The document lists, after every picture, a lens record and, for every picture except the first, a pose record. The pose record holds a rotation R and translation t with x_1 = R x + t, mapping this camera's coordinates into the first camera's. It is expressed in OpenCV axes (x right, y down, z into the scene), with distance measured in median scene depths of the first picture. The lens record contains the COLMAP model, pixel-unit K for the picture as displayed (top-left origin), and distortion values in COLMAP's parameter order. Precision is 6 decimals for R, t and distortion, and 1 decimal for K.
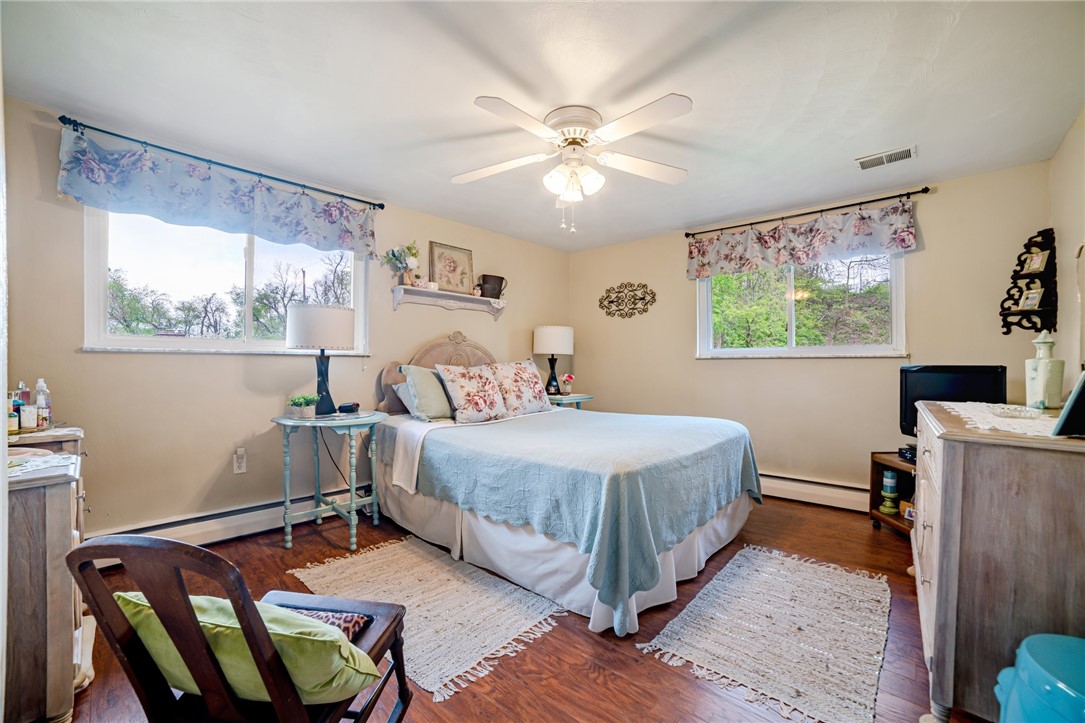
lens RADIAL K [[443.7, 0, 545.2], [0, 443.7, 359.8], [0, 0, 1]] dist [-0.102325, 0.035788]
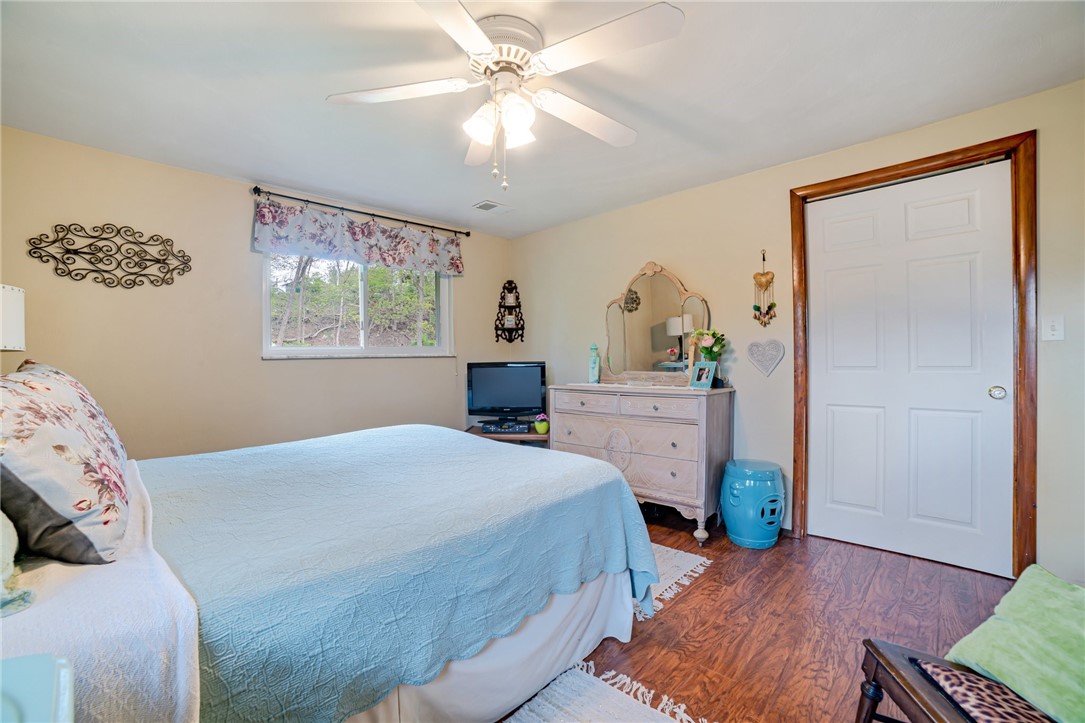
lens RADIAL K [[443.7, 0, 545.2], [0, 443.7, 359.8], [0, 0, 1]] dist [-0.102325, 0.035788]
pose [[0.042070, -0.006685, 0.999092, -0.429587], [0.007418, 0.999952, 0.006378, -0.002870], [-0.999087, 0.007143, 0.042118, 0.578188]]
